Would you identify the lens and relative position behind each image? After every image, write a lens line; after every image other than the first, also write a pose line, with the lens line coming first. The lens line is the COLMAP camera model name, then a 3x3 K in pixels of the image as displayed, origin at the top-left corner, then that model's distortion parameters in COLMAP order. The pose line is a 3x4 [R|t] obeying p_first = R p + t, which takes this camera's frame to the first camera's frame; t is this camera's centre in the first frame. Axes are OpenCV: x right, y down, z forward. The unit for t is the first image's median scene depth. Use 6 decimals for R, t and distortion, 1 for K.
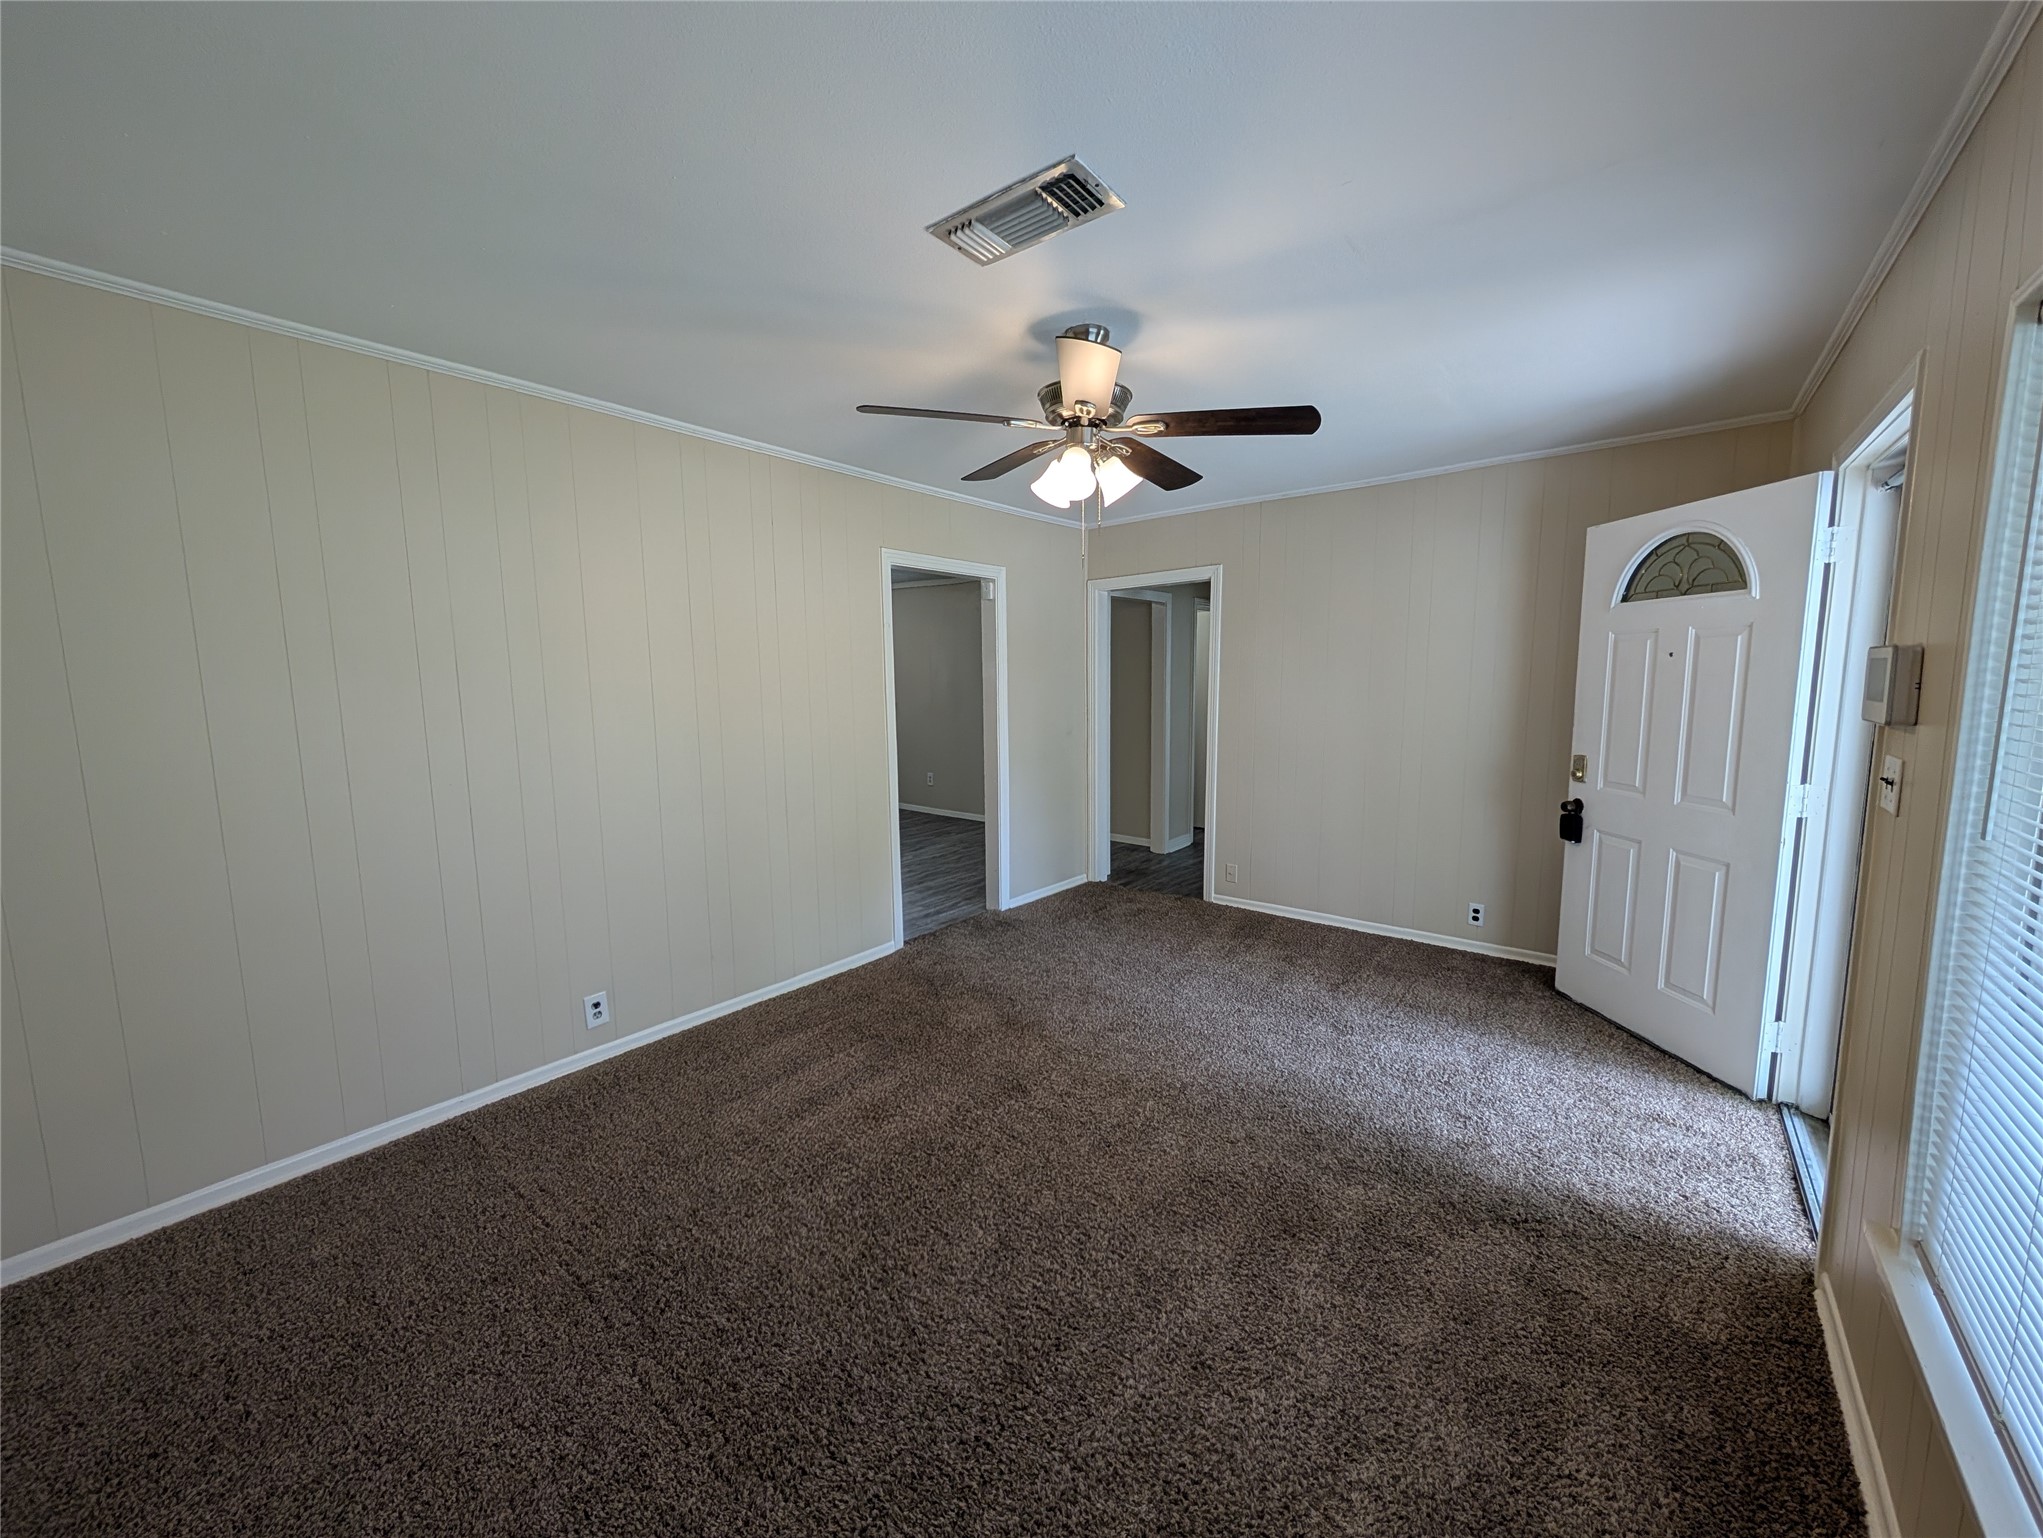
lens RADIAL K [[774.1, 0, 1022.5], [0, 774.1, 767.4], [0, 0, 1]] dist [-0.001344, 0.000397]
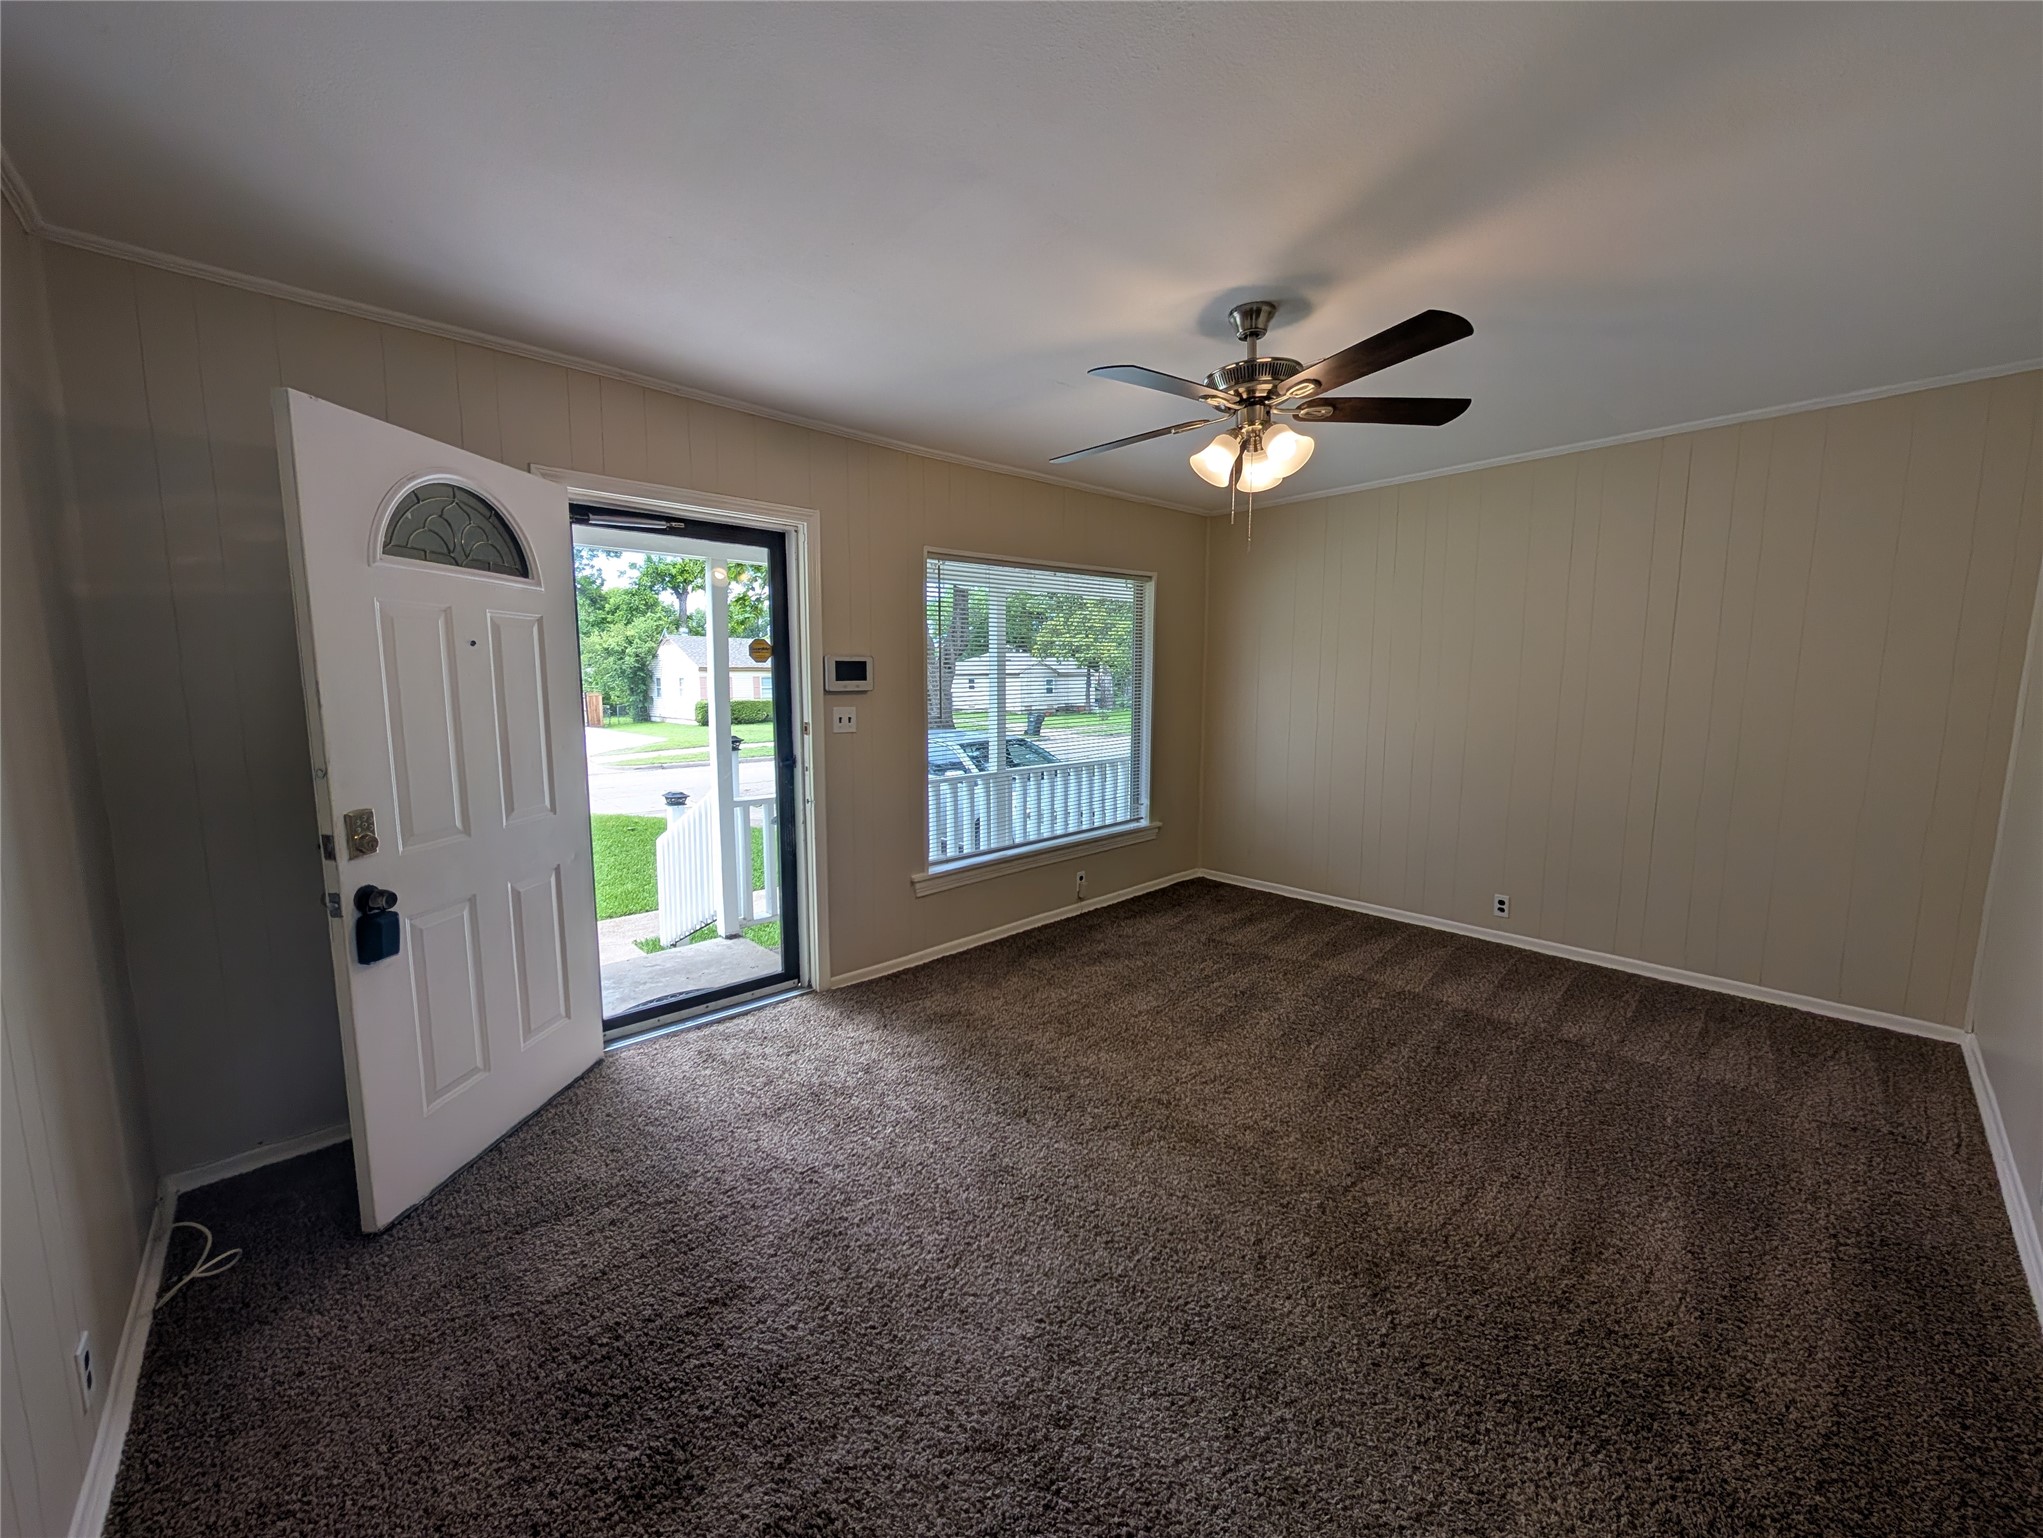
lens RADIAL K [[774.1, 0, 1020.5], [0, 774.1, 762.6], [0, 0, 1]] dist [-0.001344, 0.000397]
pose [[-0.988531, -0.009921, 0.150693, 0.182193], [0.025575, 0.972430, 0.231789, -0.195236], [-0.148838, 0.232985, -0.961023, 1.685100]]
